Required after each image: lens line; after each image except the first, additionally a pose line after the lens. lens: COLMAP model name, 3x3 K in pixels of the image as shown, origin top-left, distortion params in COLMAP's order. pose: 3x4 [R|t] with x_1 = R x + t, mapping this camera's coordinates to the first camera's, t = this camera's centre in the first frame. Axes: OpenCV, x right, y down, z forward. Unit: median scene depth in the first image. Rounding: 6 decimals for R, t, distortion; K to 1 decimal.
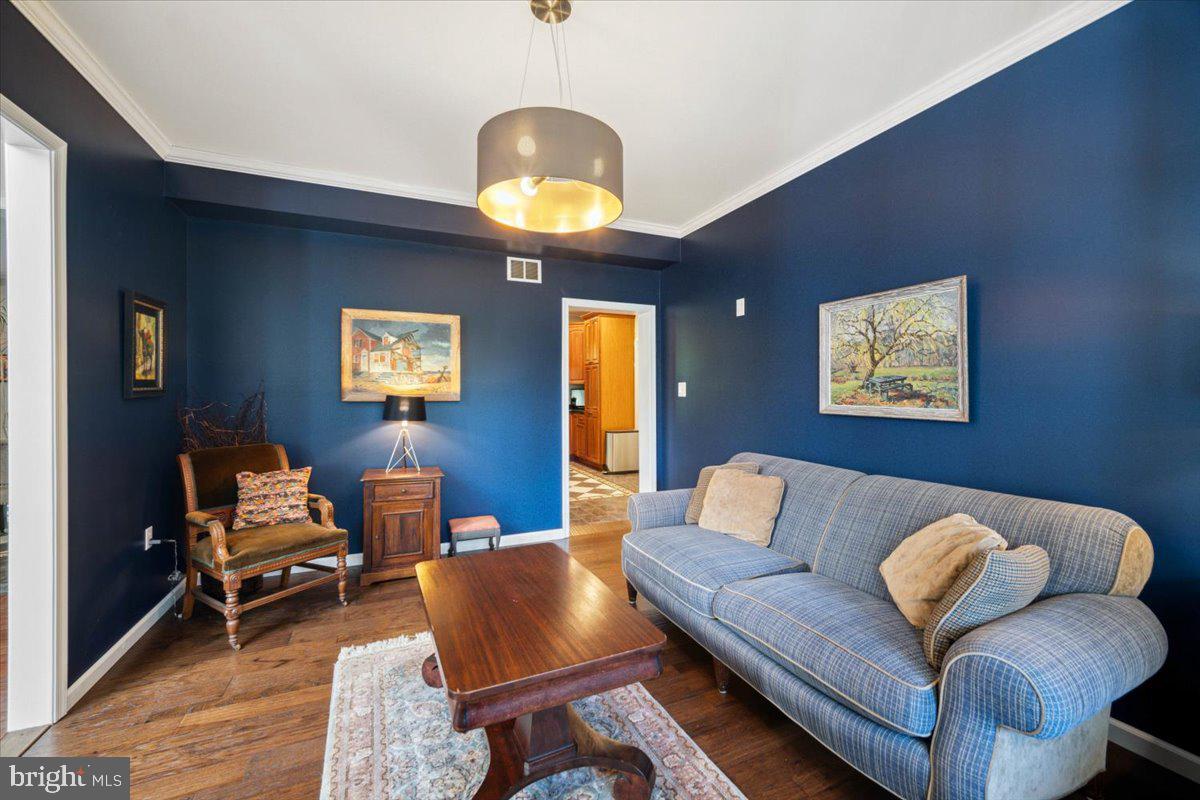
lens RADIAL K [[481.4, 0, 599.9], [0, 481.4, 390.2], [0, 0, 1]] dist [0.000303, -0.000132]
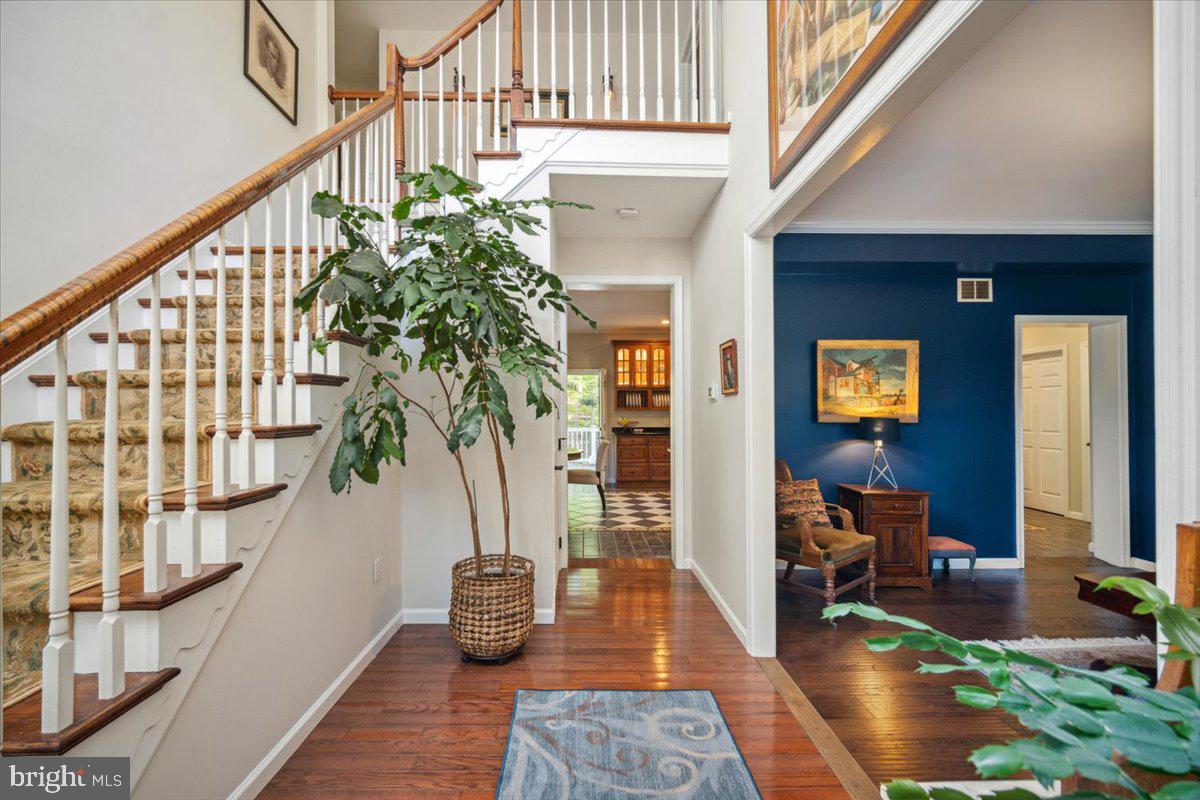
lens RADIAL K [[483.9, 0, 594.3], [0, 483.9, 412.4], [0, 0, 1]] dist [0.001033, 0.000006]
pose [[0.924202, -0.001170, -0.381902, -0.561221], [0.001589, 0.999998, 0.000783, -0.002109], [0.381900, -0.001331, 0.924203, -0.236253]]
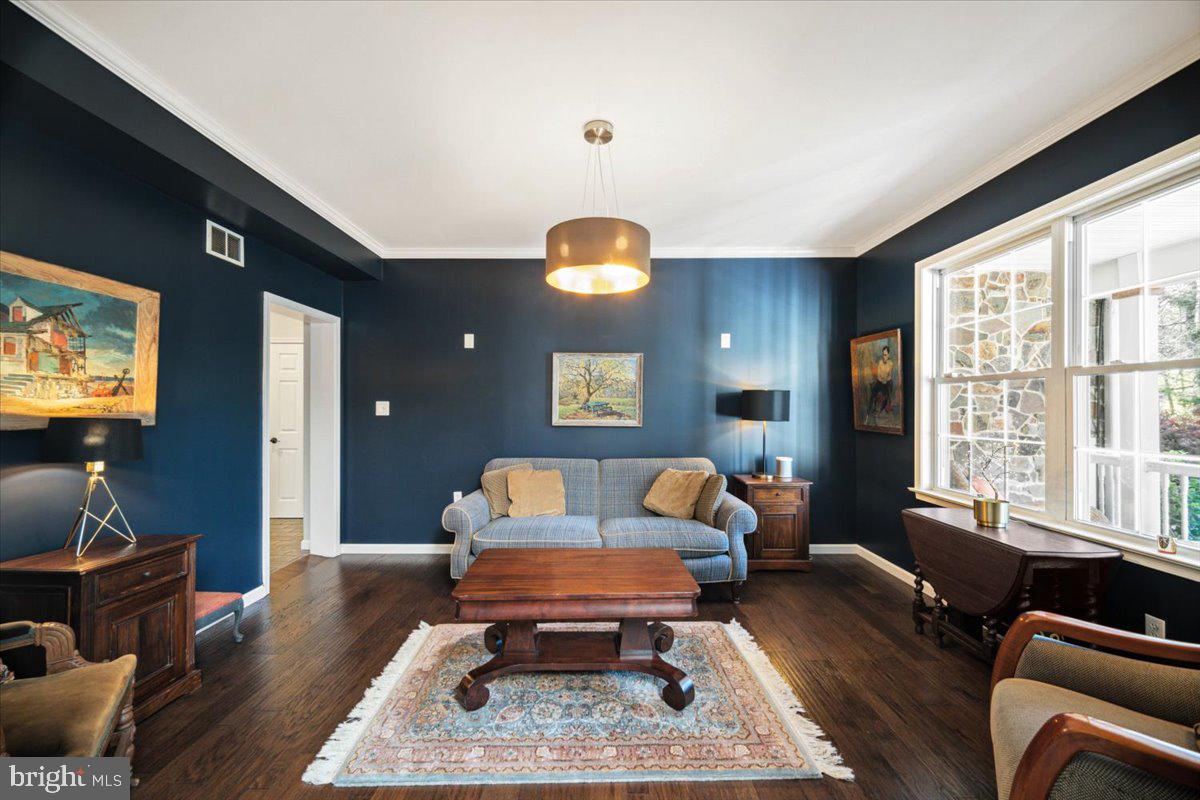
lens RADIAL K [[476.3, 0, 597.1], [0, 476.3, 404.6], [0, 0, 1]] dist [-0.000348, -0.000056]
pose [[0.409060, 0.010785, 0.912444, -0.658160], [-0.006711, 0.999939, -0.008810, -0.003808], [-0.912483, -0.002520, 0.409107, 0.213612]]
